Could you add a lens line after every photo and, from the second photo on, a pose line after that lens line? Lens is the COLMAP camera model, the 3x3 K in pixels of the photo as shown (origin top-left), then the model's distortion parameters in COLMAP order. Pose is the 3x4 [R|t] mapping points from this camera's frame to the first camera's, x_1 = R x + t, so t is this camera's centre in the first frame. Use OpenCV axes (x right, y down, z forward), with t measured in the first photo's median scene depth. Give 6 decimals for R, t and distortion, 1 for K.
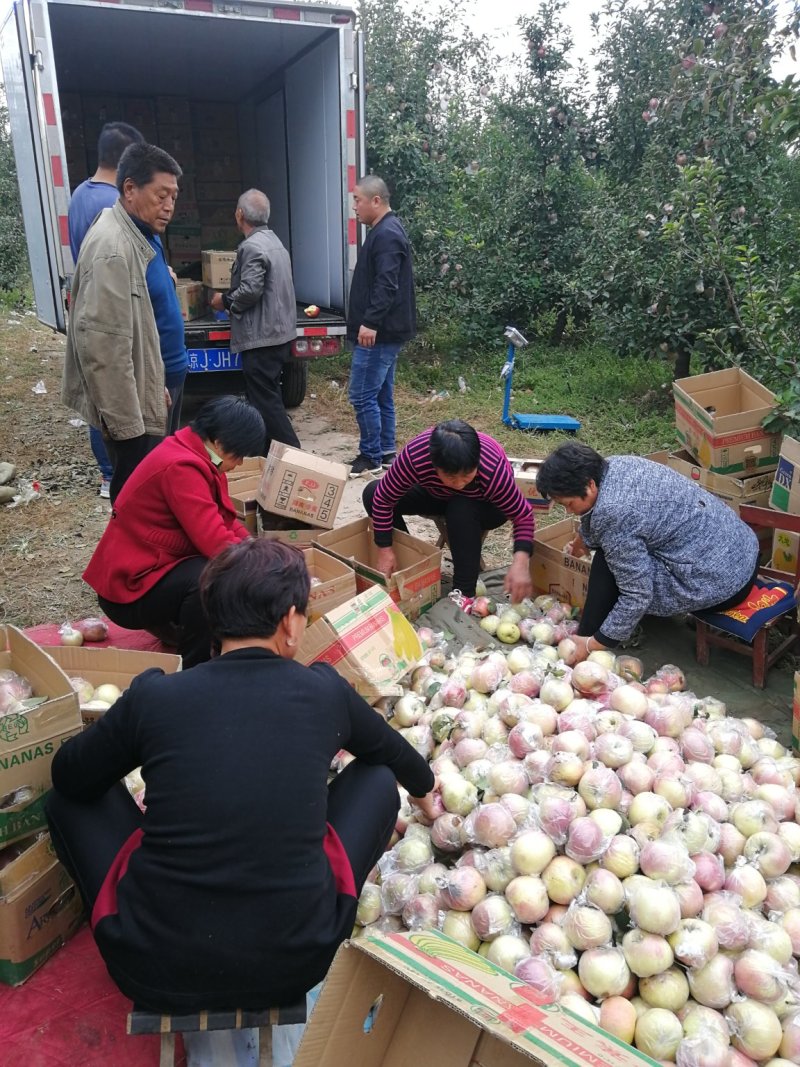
lens RADIAL K [[834.7, 0, 402.0], [0, 834.7, 531.4], [0, 0, 1]] dist [-0.012010, 0.000625]
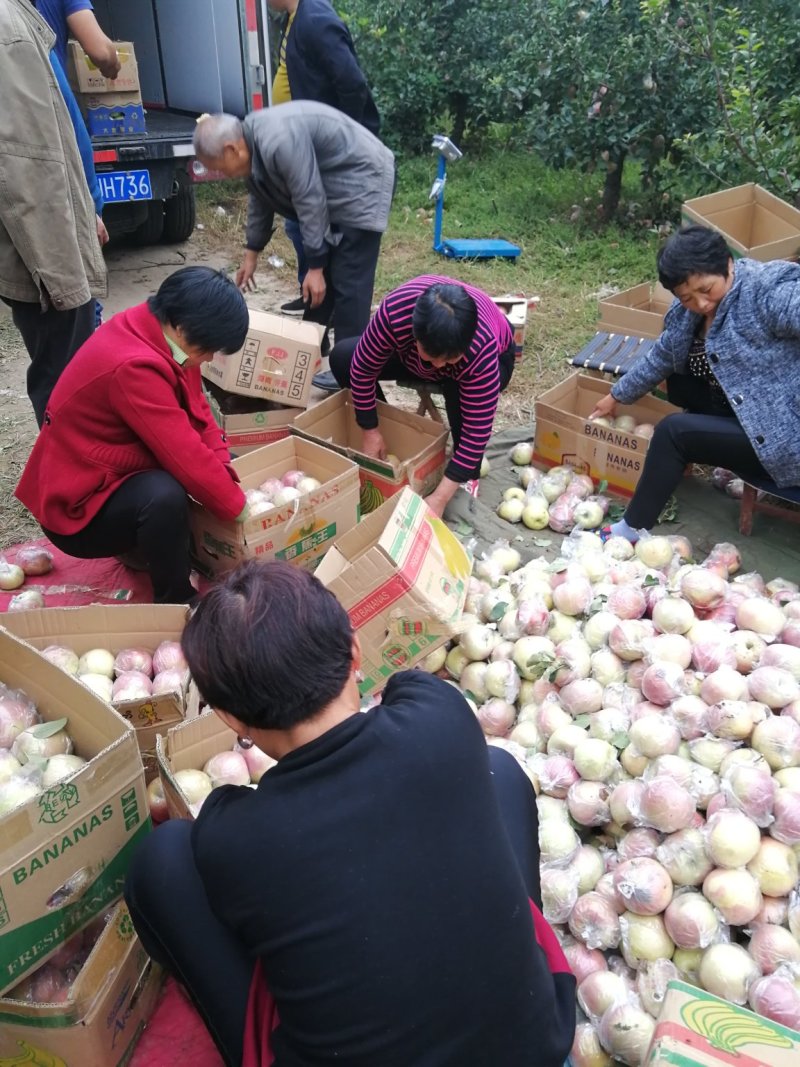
lens RADIAL K [[834.7, 0, 396.5], [0, 834.7, 536.9], [0, 0, 1]] dist [-0.012010, 0.000625]
pose [[0.984978, -0.093511, 0.145167, -0.130620], [0.060740, 0.974579, 0.215655, -0.051052], [-0.161643, -0.203598, 0.965619, 0.162894]]
